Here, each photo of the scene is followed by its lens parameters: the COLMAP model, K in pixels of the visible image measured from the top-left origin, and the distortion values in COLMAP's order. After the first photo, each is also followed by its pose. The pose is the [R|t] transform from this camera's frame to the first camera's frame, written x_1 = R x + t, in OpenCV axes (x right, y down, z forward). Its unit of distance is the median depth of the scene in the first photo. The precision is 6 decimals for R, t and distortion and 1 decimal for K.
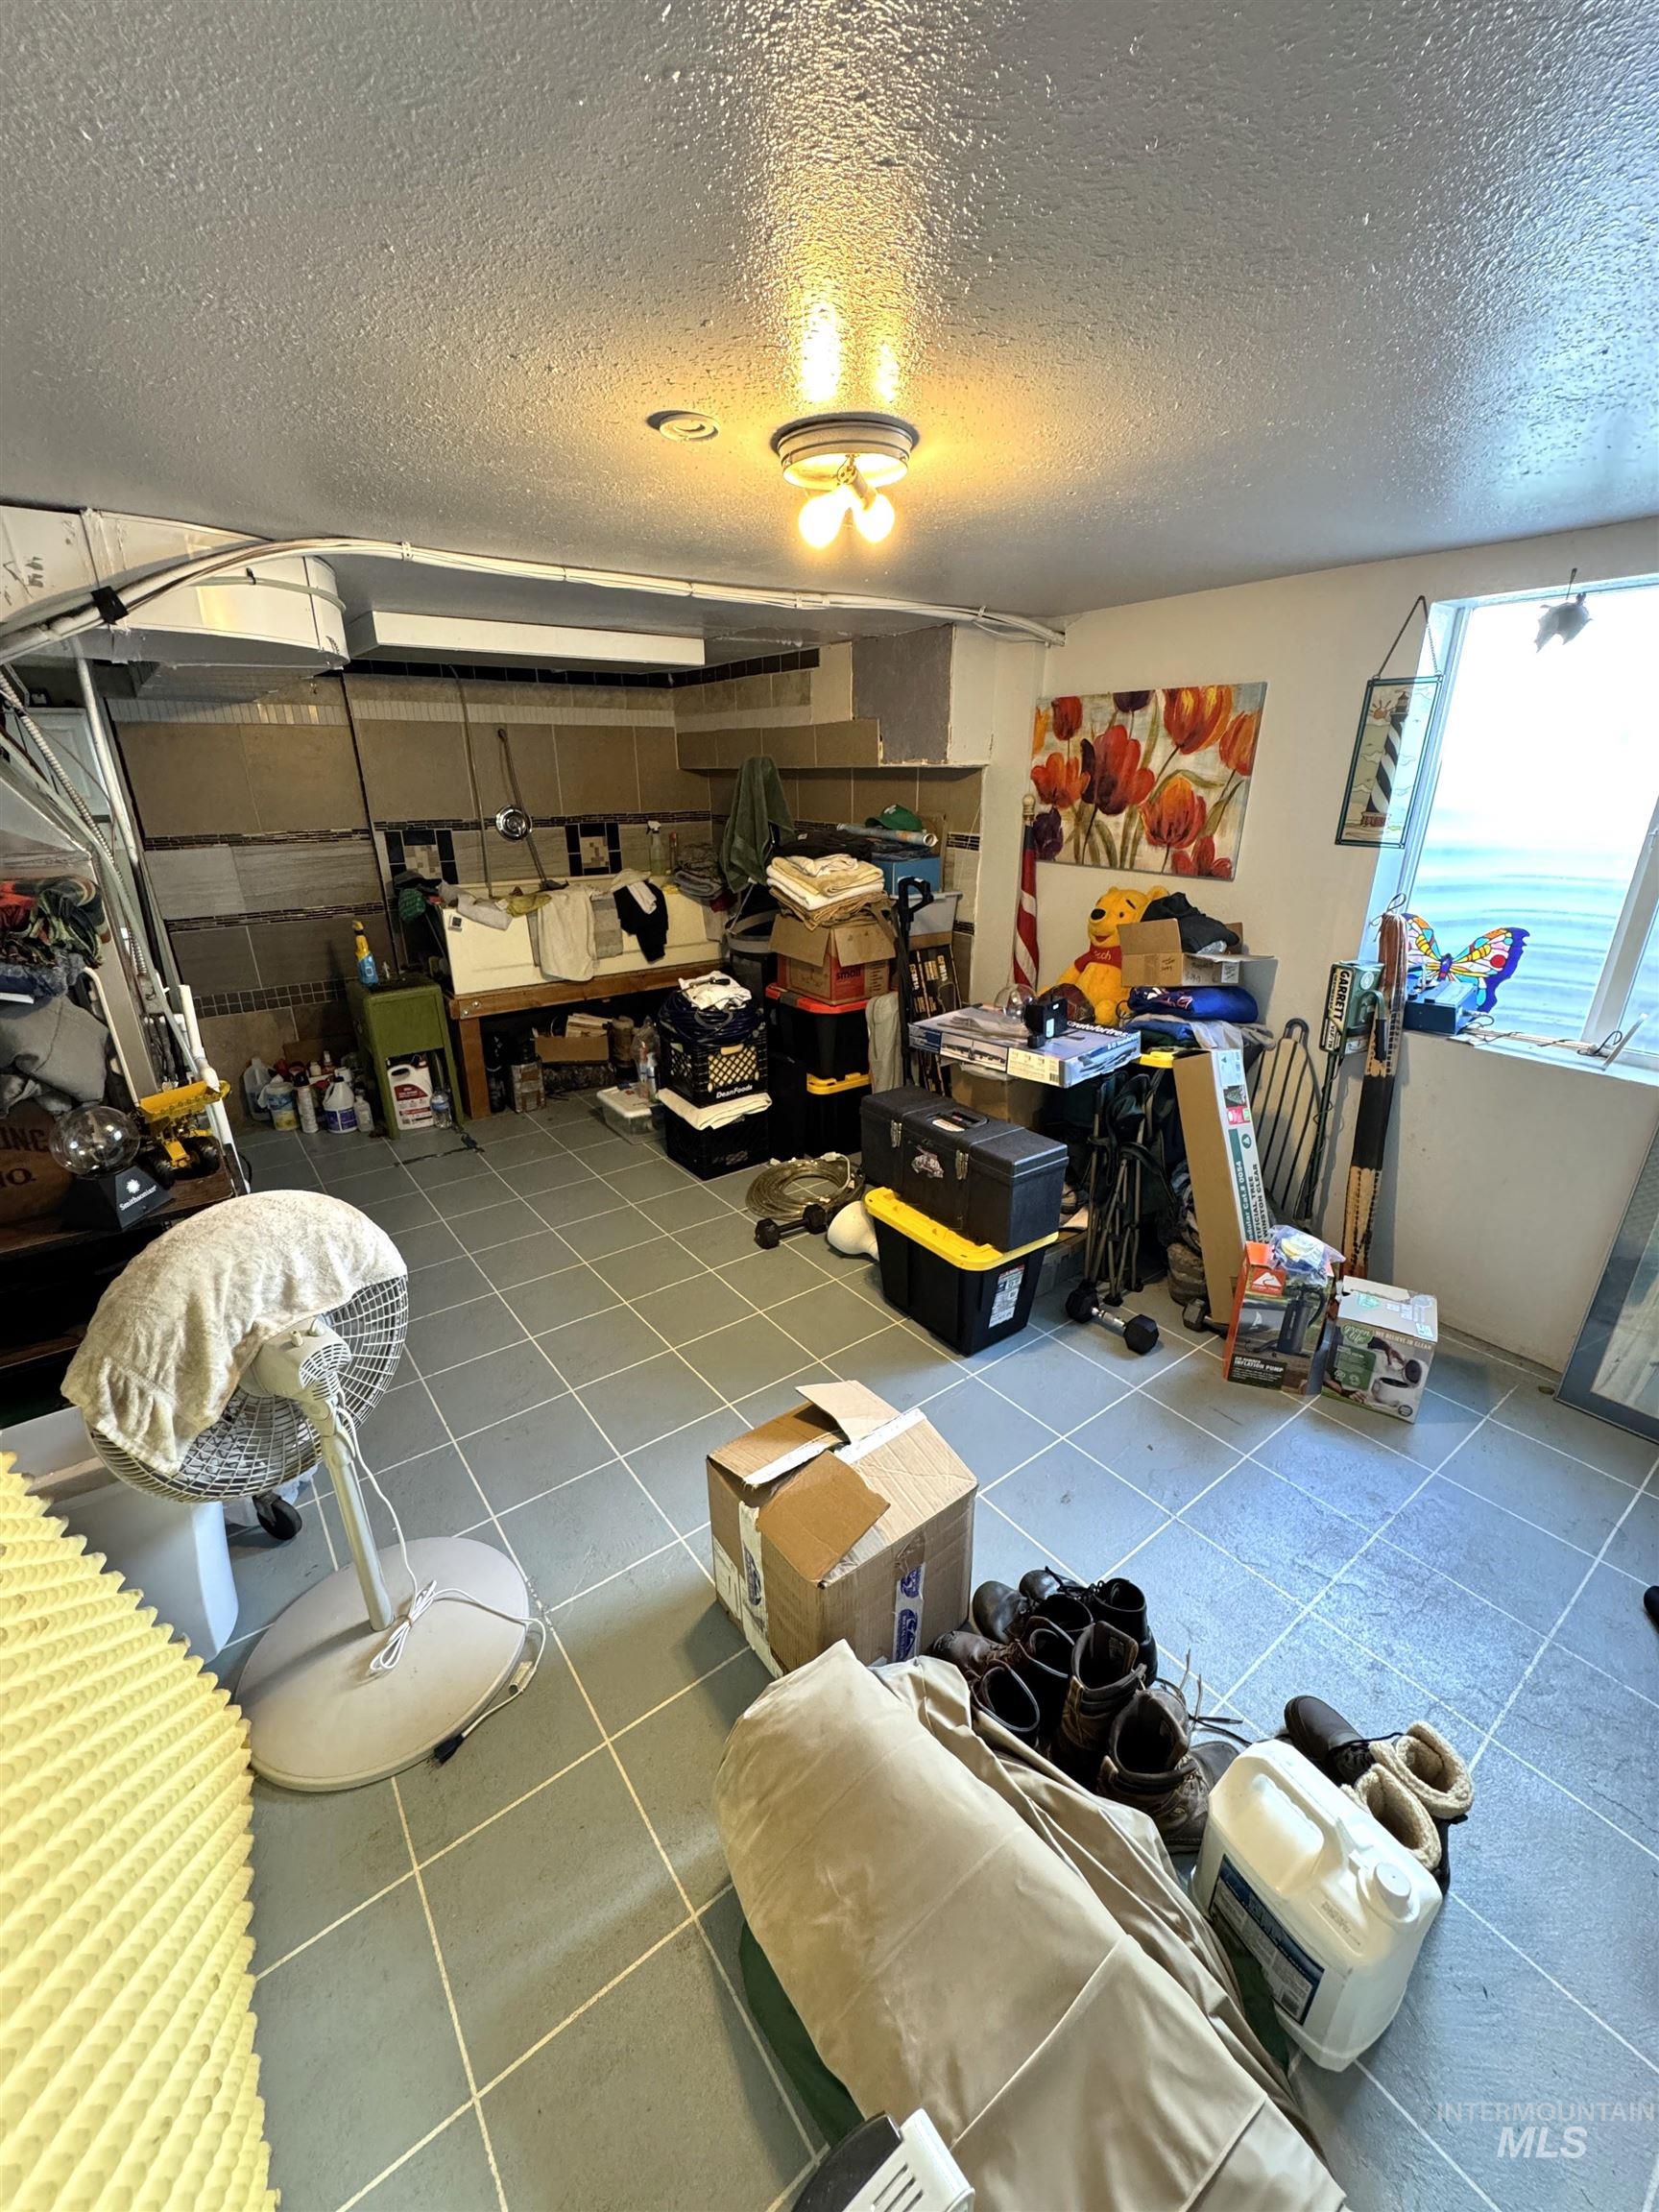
lens RADIAL K [[888.1, 0, 830.5], [0, 888.1, 1105.8], [0, 0, 1]] dist [-0.000829, 0.001121]
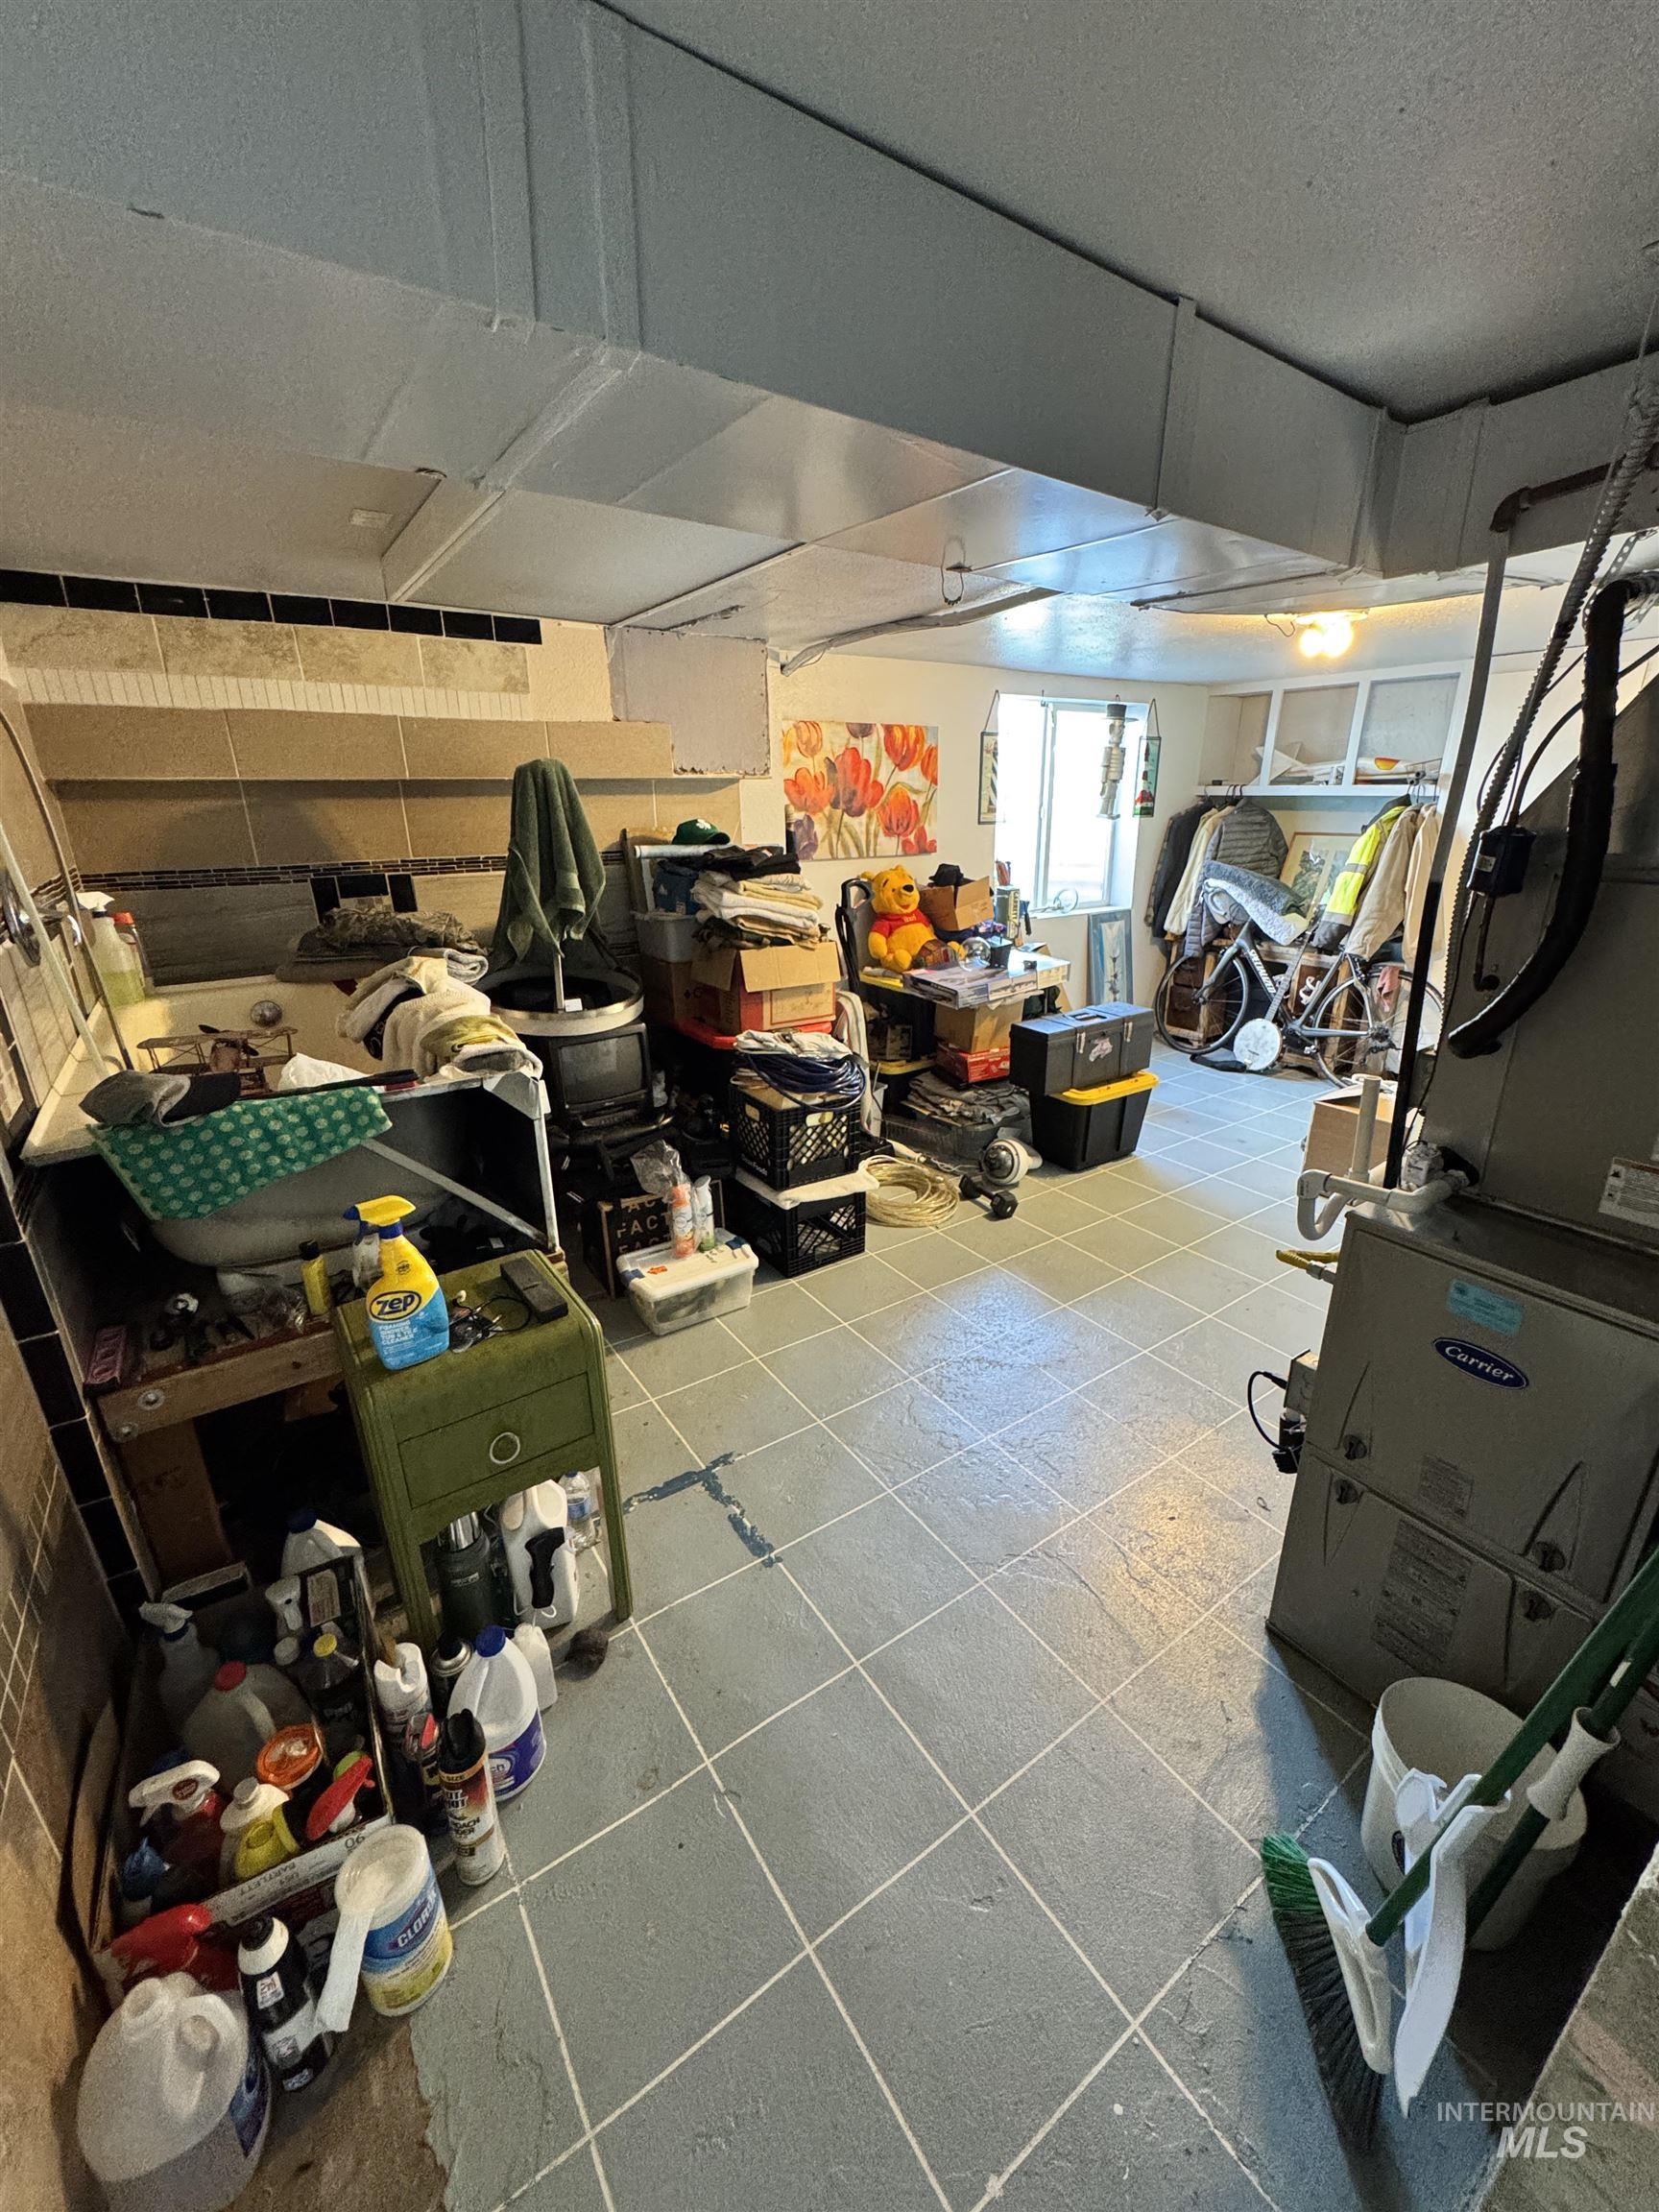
lens RADIAL K [[888.1, 0, 835.5], [0, 888.1, 1104.3], [0, 0, 1]] dist [-0.000829, 0.001121]
pose [[0.040438, -0.328055, 0.943793, -1.070705], [0.367580, 0.883210, 0.291247, -0.357249], [-0.929112, 0.335142, 0.156302, 0.999154]]
